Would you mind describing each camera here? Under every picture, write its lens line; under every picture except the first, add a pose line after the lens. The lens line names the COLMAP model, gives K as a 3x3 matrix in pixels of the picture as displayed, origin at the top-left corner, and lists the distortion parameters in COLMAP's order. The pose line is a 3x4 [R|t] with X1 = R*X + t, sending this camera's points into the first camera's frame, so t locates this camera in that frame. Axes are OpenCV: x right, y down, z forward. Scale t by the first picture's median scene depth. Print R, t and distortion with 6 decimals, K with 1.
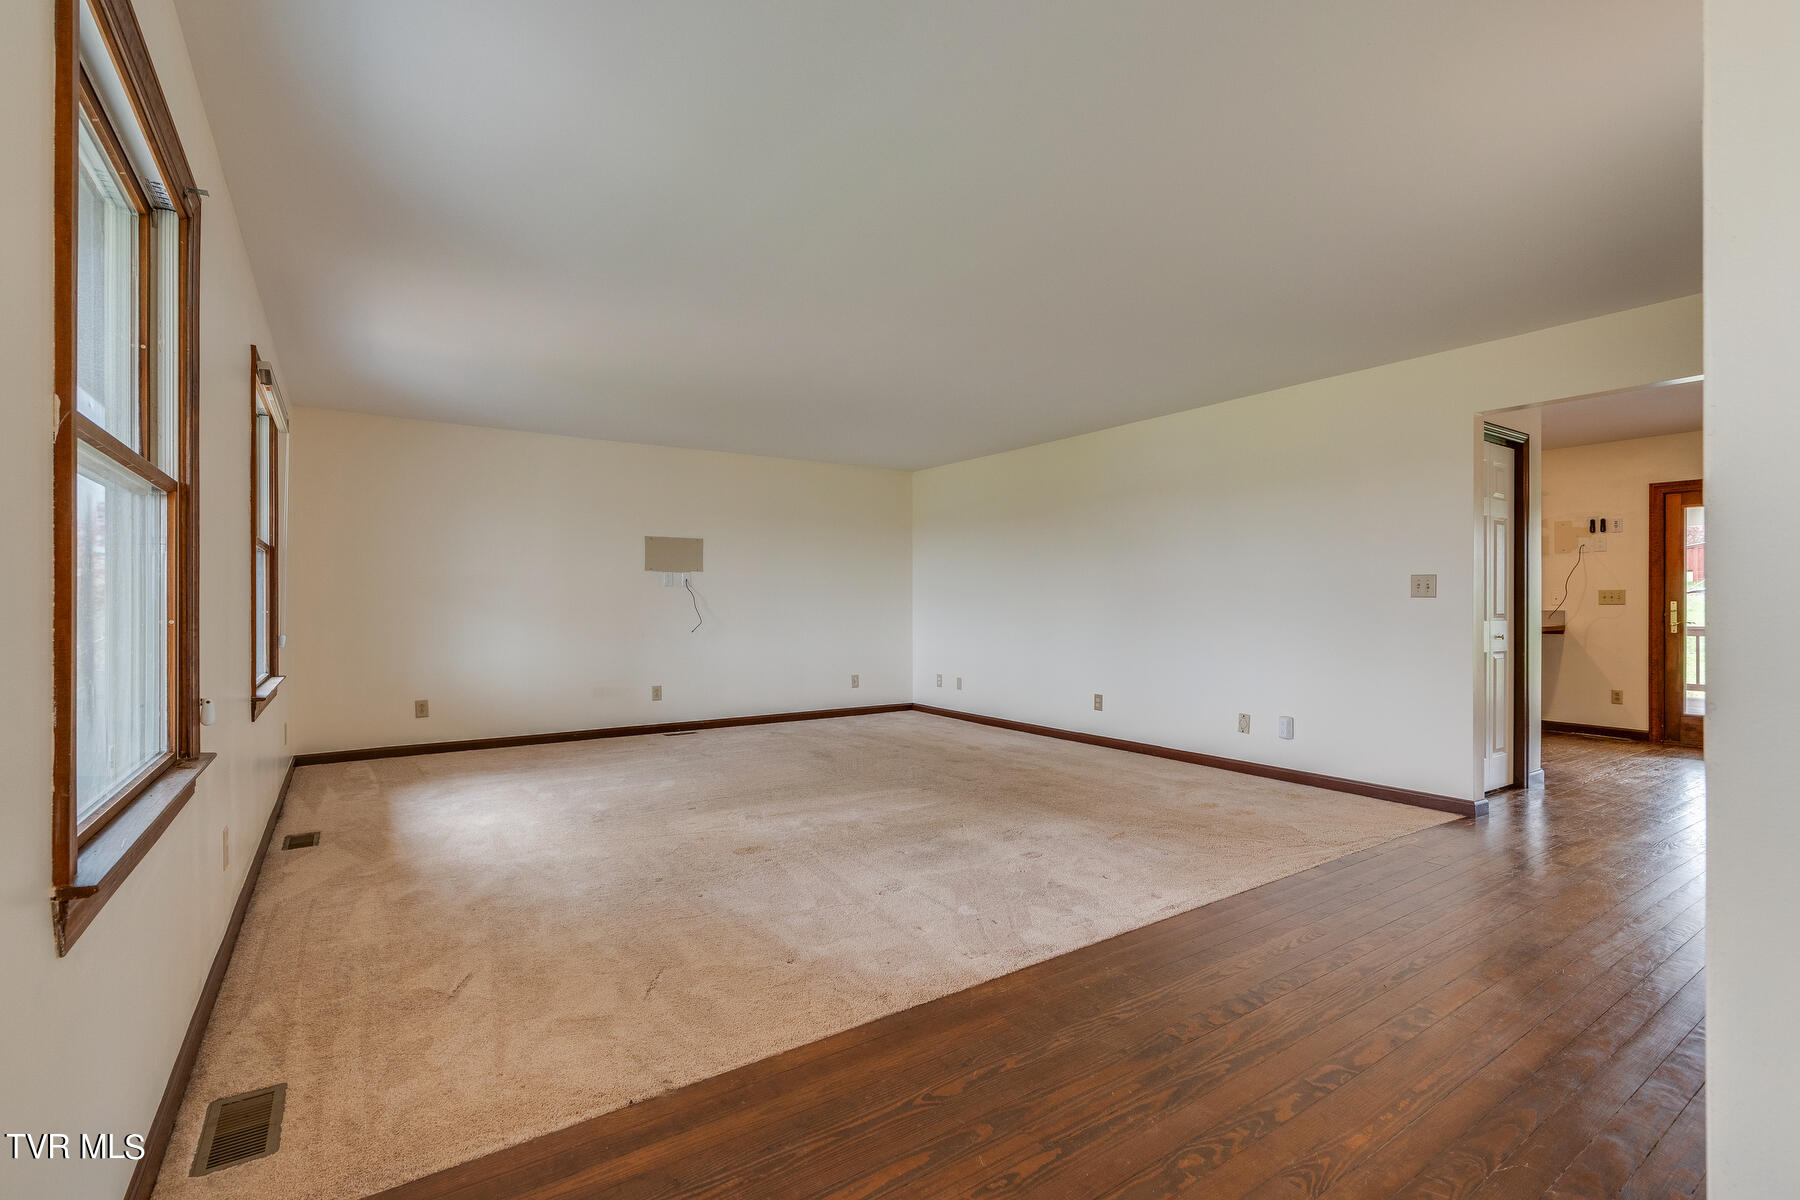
lens RADIAL K [[810.0, 0, 900.0], [0, 810.0, 600.0], [0, 0, 1]] dist [-0.003041, -0.000347]
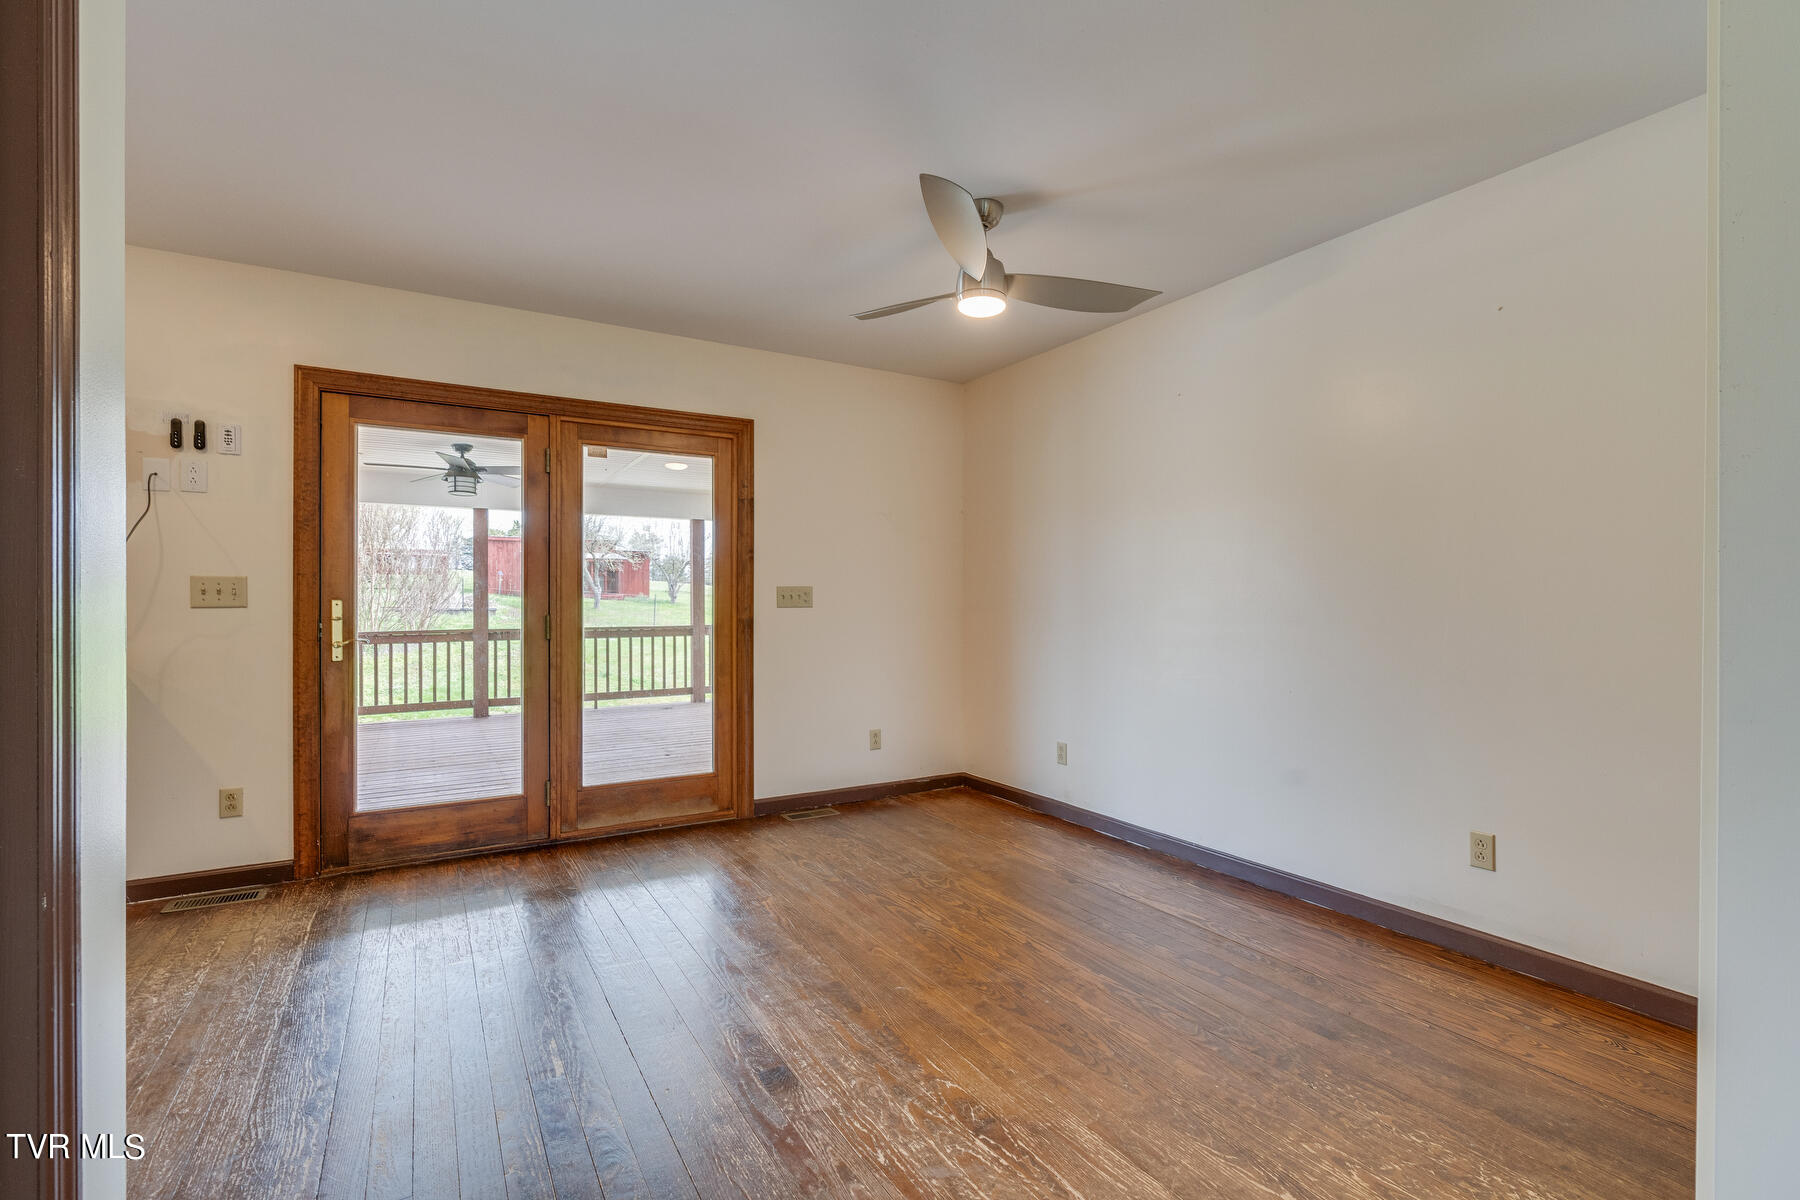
lens RADIAL K [[810.0, 0, 900.0], [0, 810.0, 600.0], [0, 0, 1]] dist [-0.003041, -0.000347]
pose [[0.059253, -0.003468, 0.998237, 0.425899], [-0.000615, 0.999994, 0.003511, -0.000582], [-0.998243, -0.000822, 0.059250, 0.563569]]
